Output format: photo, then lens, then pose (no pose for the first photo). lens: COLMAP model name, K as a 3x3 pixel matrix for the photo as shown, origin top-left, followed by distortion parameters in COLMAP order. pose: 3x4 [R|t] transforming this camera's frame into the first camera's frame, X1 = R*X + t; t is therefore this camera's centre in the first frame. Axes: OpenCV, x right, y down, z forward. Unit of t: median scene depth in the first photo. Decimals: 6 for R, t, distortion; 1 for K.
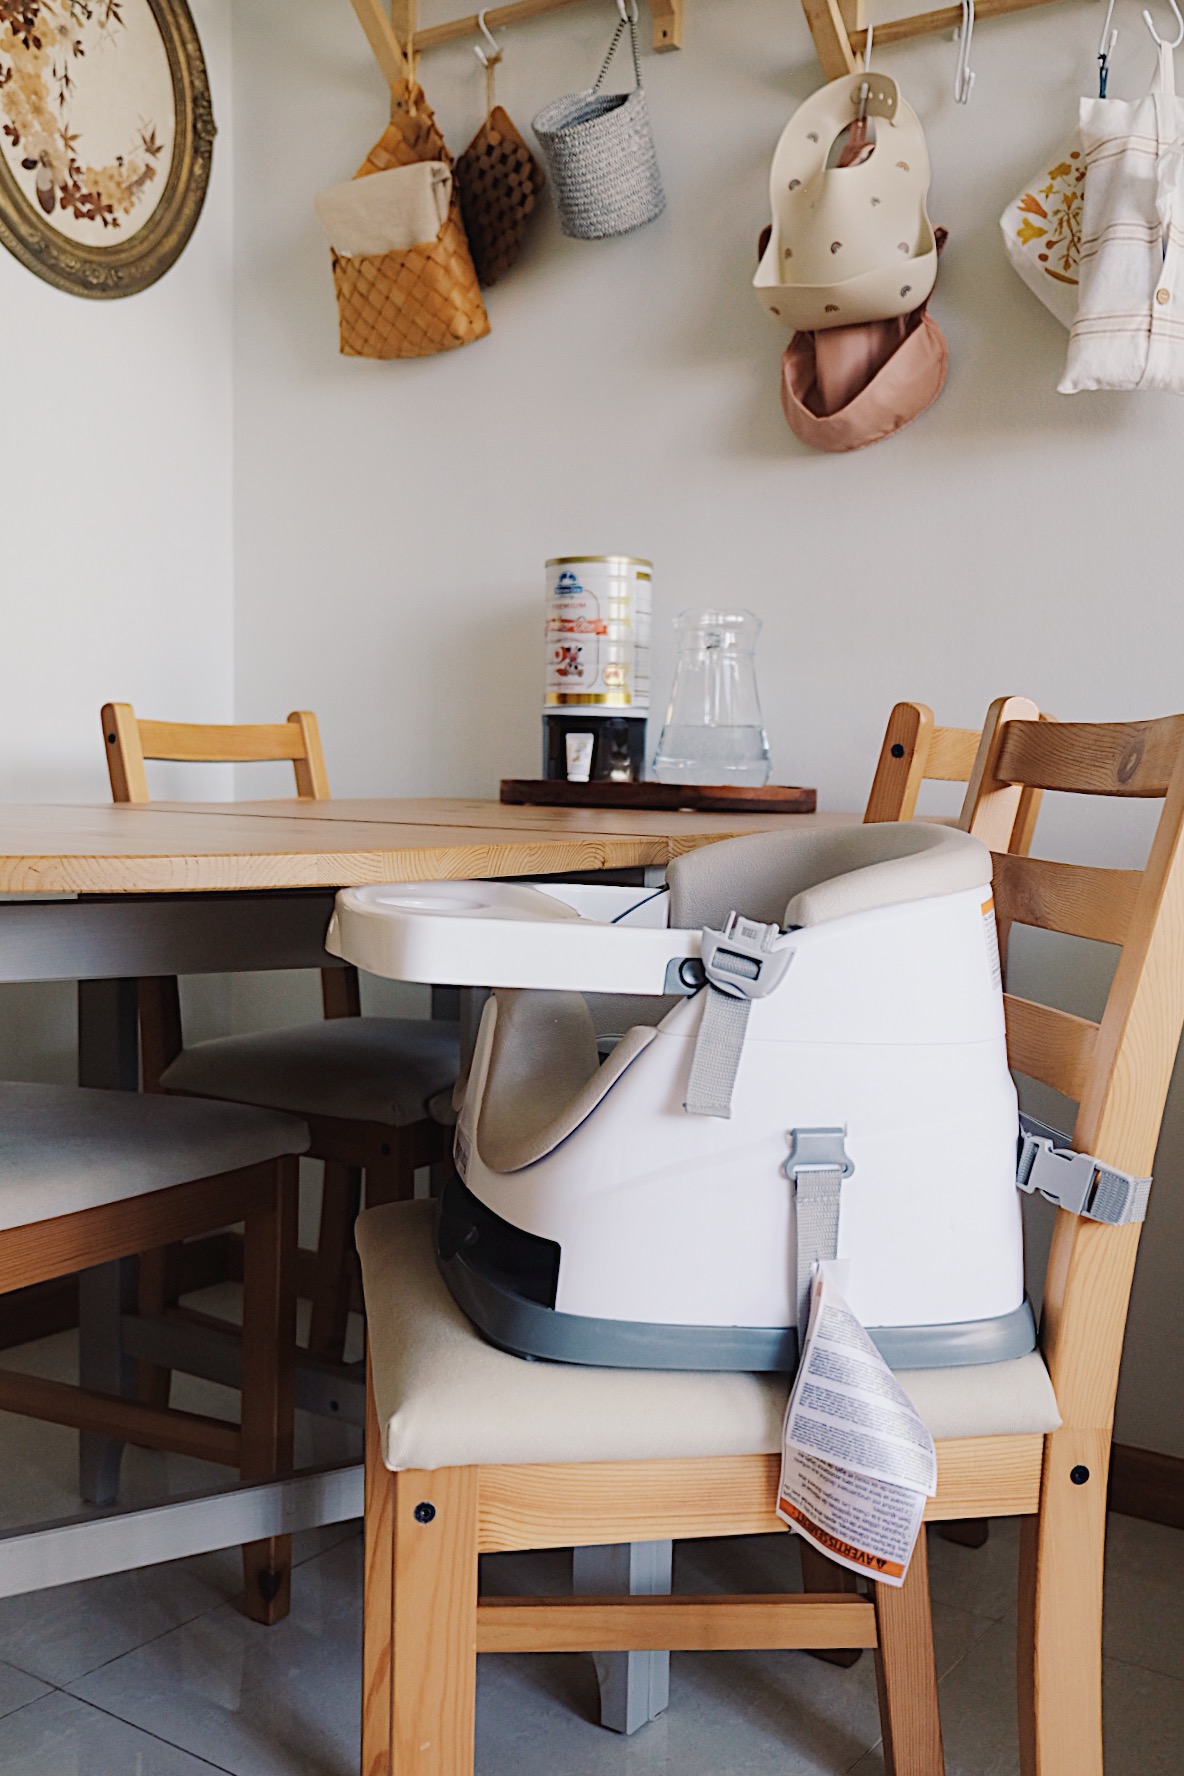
lens RADIAL K [[1759.9, 0, 598.0], [0, 1759.9, 883.2], [0, 0, 1]] dist [0.029236, 0.000000]
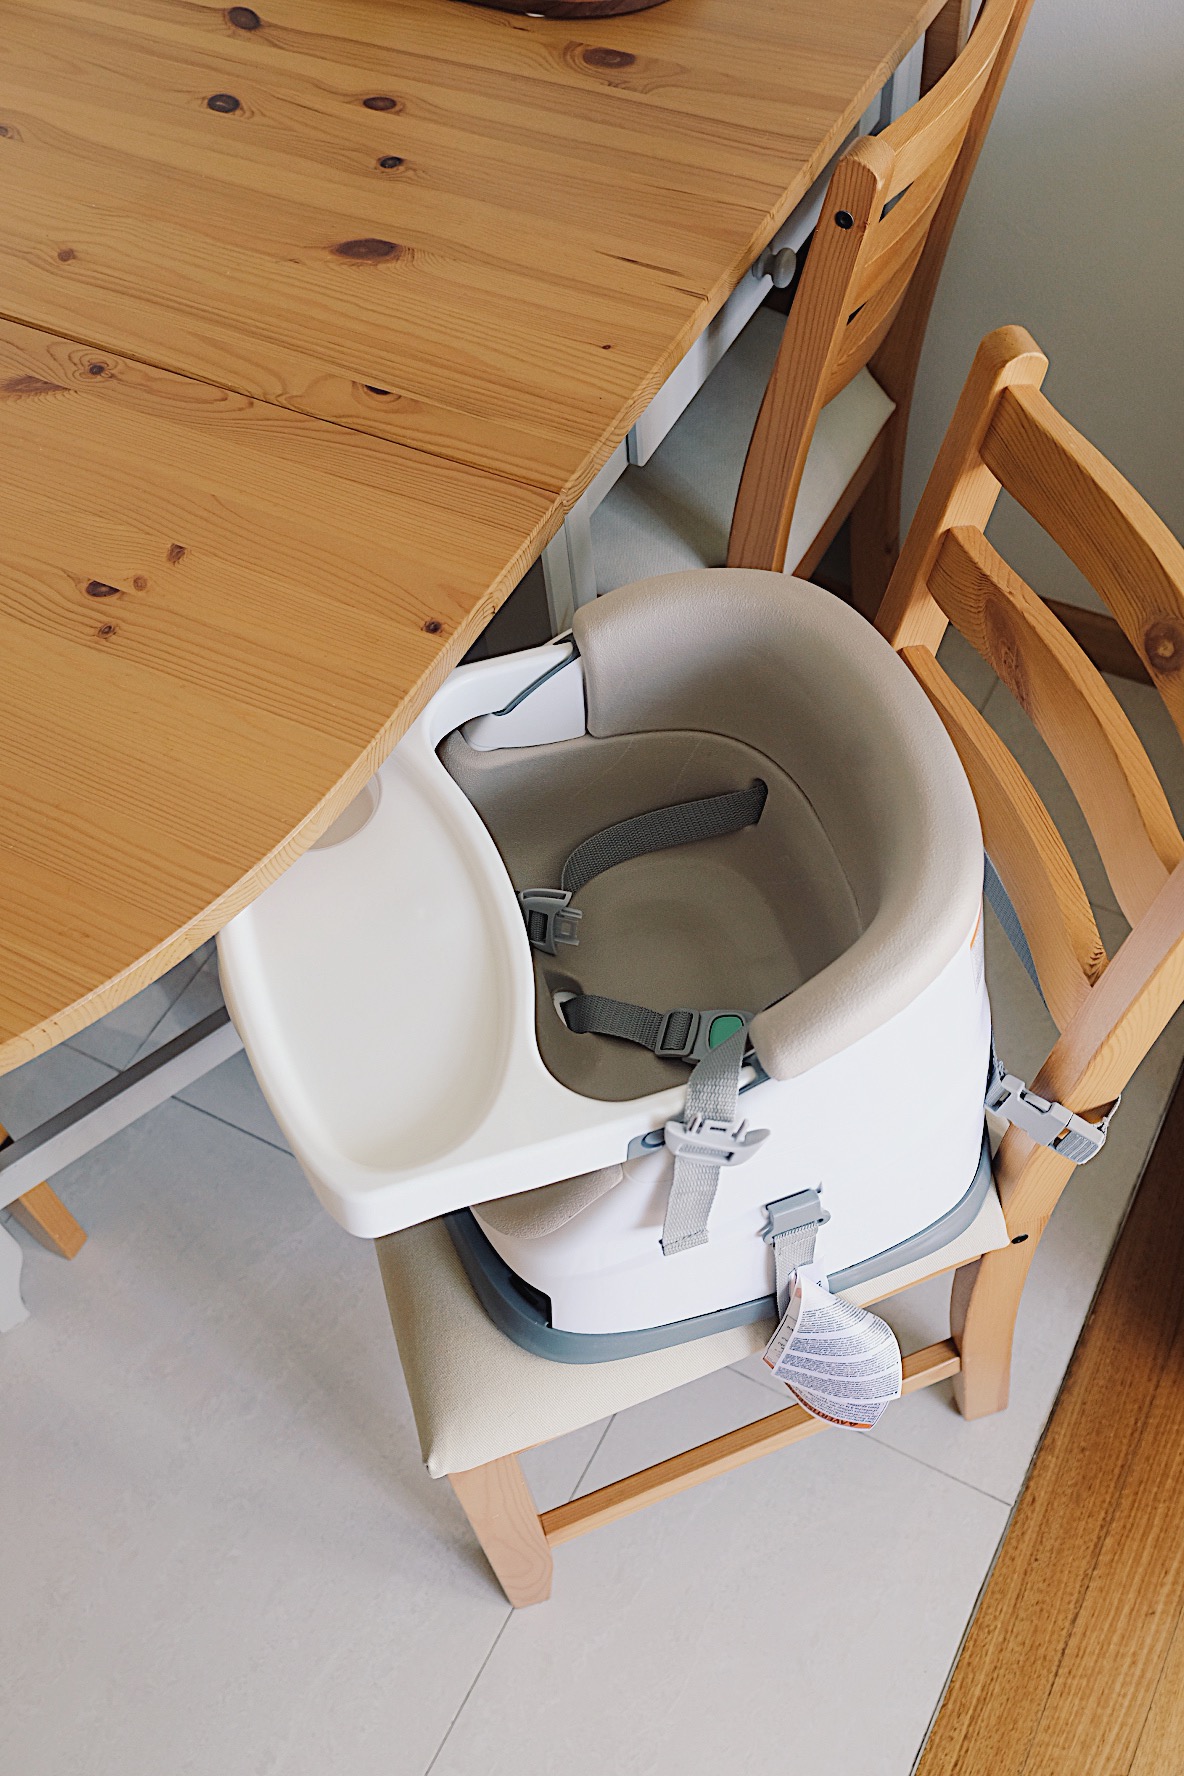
lens RADIAL K [[1759.9, 0, 591.0], [0, 1759.9, 871.7], [0, 0, 1]] dist [0.029236, 0.000000]
pose [[0.988974, -0.148011, -0.004888, 0.020552], [0.100008, 0.643154, 0.759179, -0.340363], [-0.109223, -0.751296, 0.650864, 0.233785]]
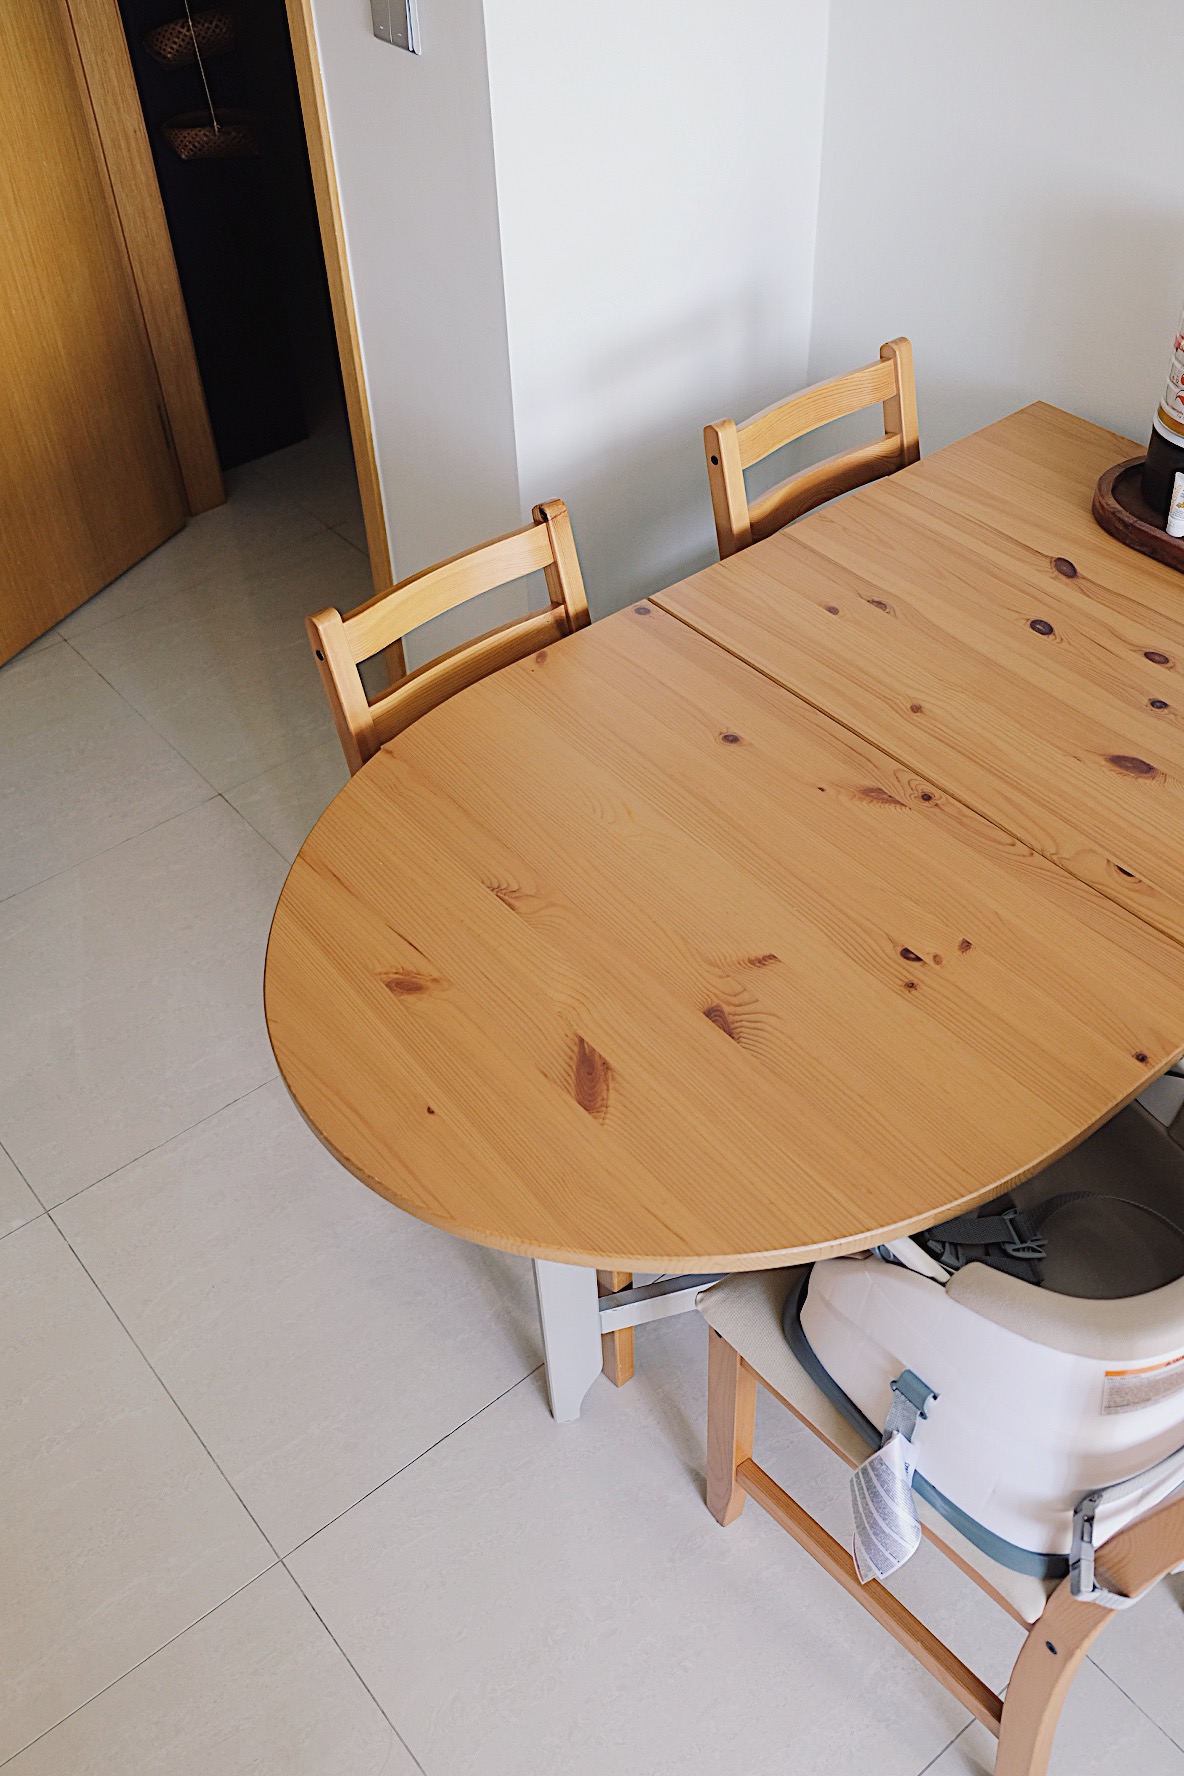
lens RADIAL K [[1615.9, 0, 592.9], [0, 1615.9, 876.4], [0, 0, 1]] dist [0.013866, 0.000000]
pose [[0.960684, 0.153697, -0.231223, -0.085895], [0.028579, 0.773636, 0.632985, -0.477006], [0.276171, -0.614707, 0.738827, 0.126538]]
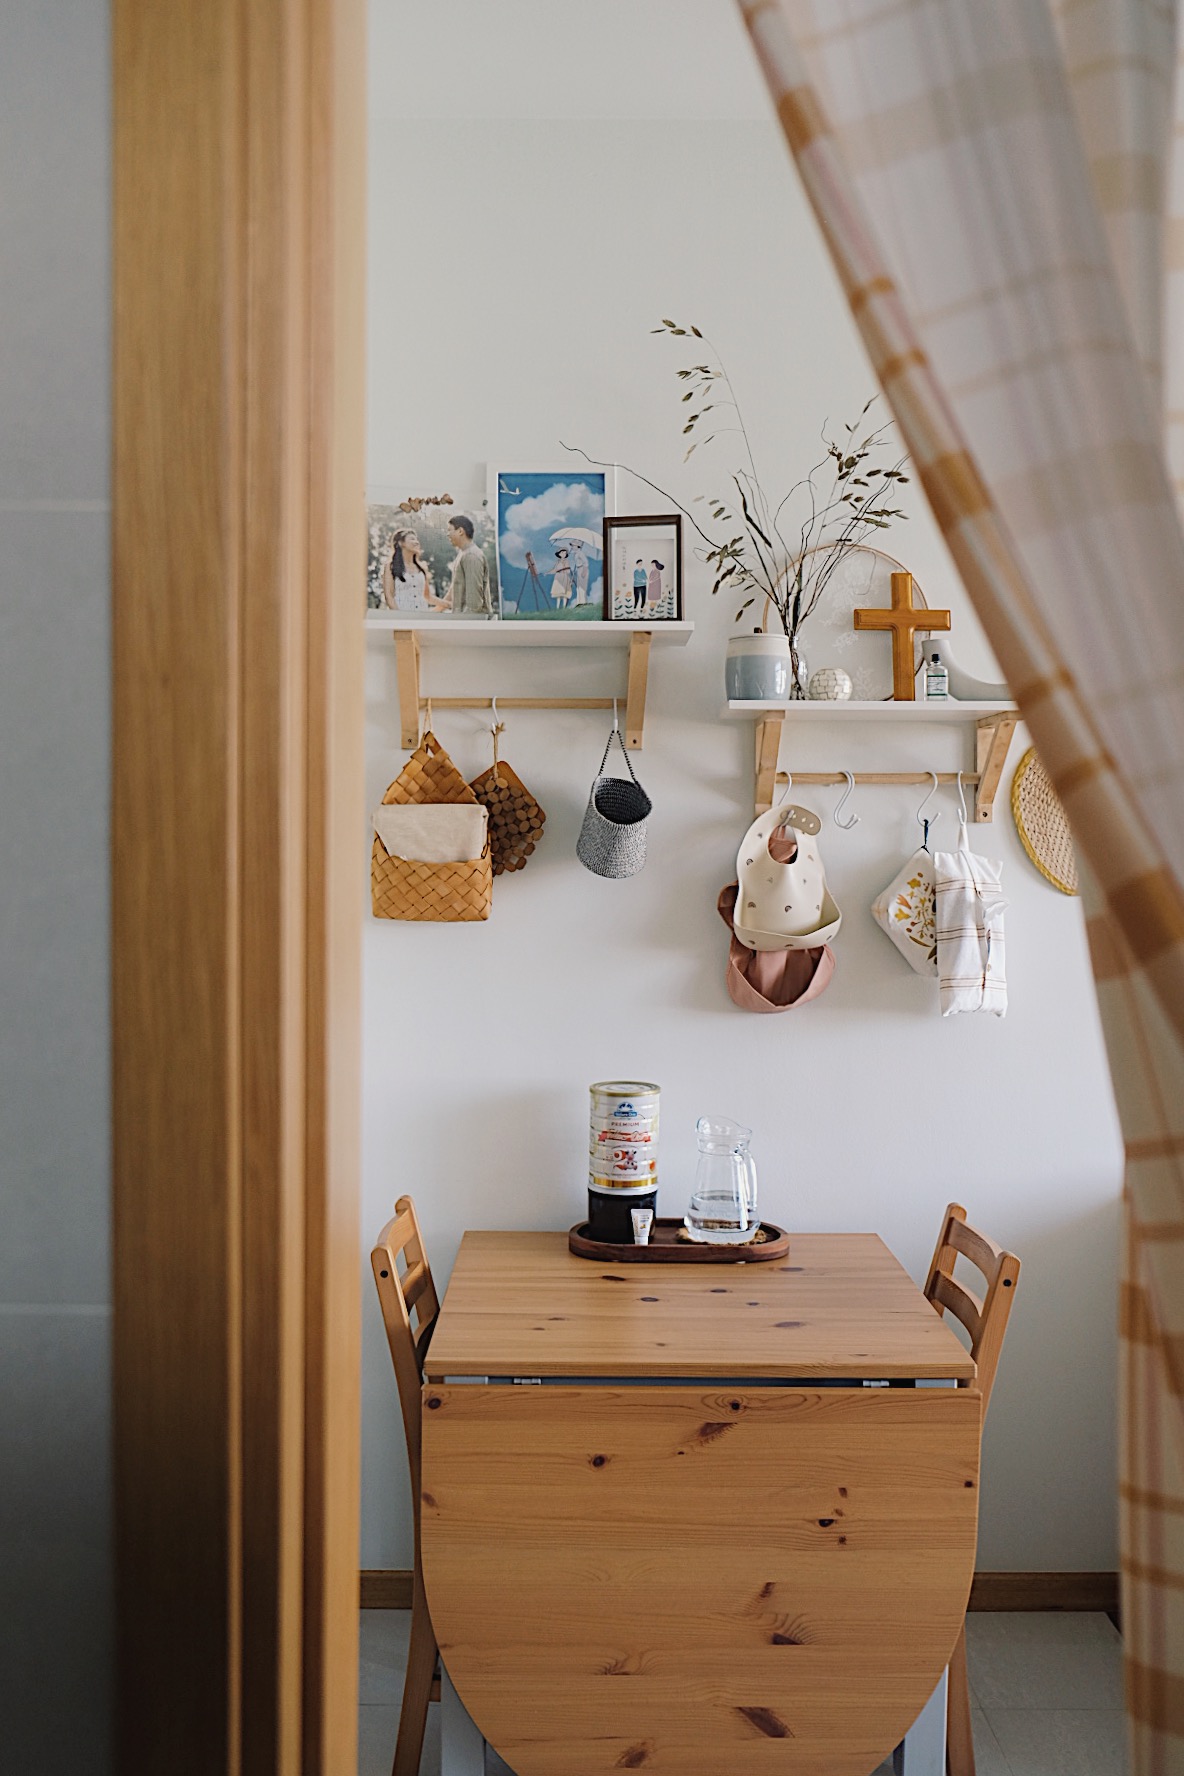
lens RADIAL K [[1396.3, 0, 593.6], [0, 1396.3, 893.4], [0, 0, 1]] dist [-0.047326, 0.054075]
pose [[0.815541, -0.026569, 0.578090, -0.726482], [0.048598, 0.998561, -0.022666, -0.328833], [-0.576656, 0.046579, 0.815658, 0.024988]]
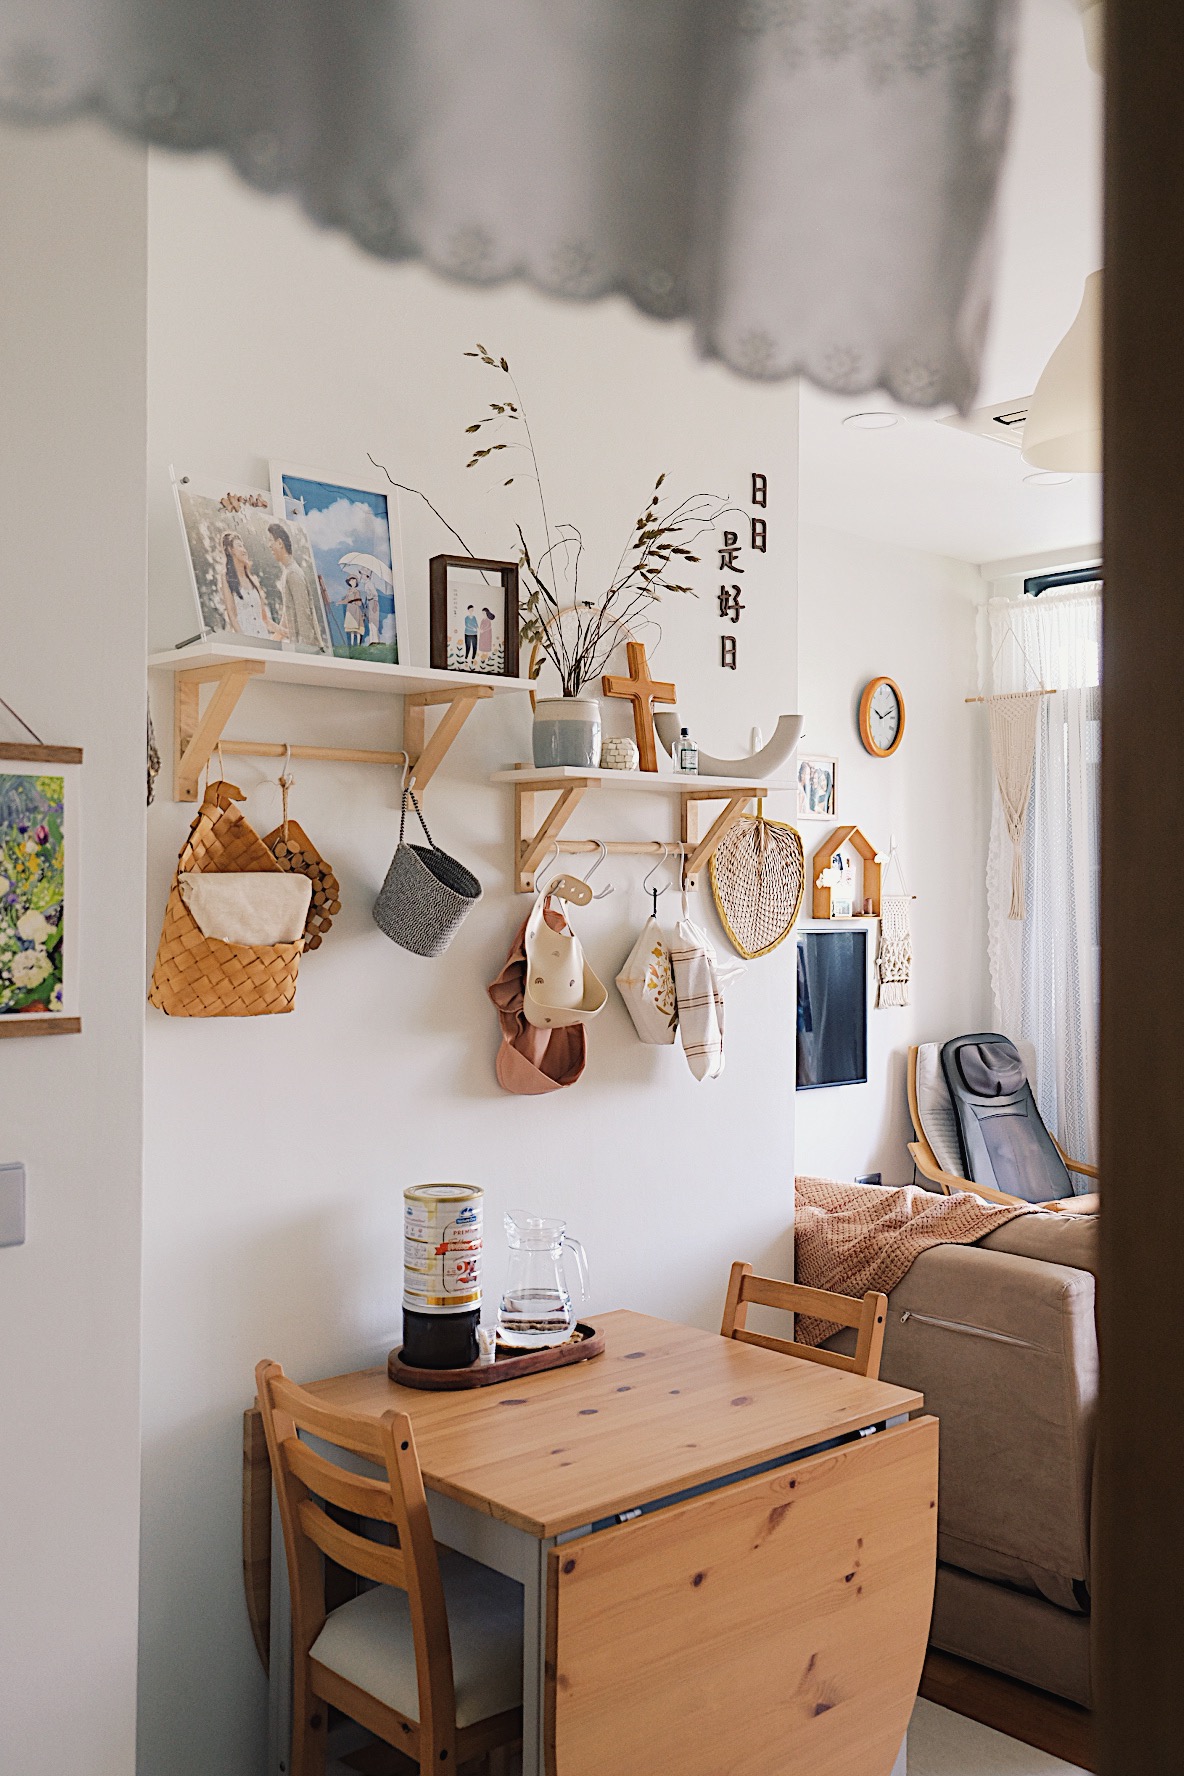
lens RADIAL K [[1615.9, 0, 594.9], [0, 1615.9, 899.1], [0, 0, 1]] dist [0.013866, 0.000000]
pose [[0.214185, -0.018132, 0.976625, -1.207359], [0.072938, 0.997333, 0.002520, -0.407782], [-0.974066, 0.070693, 0.214937, 0.613382]]
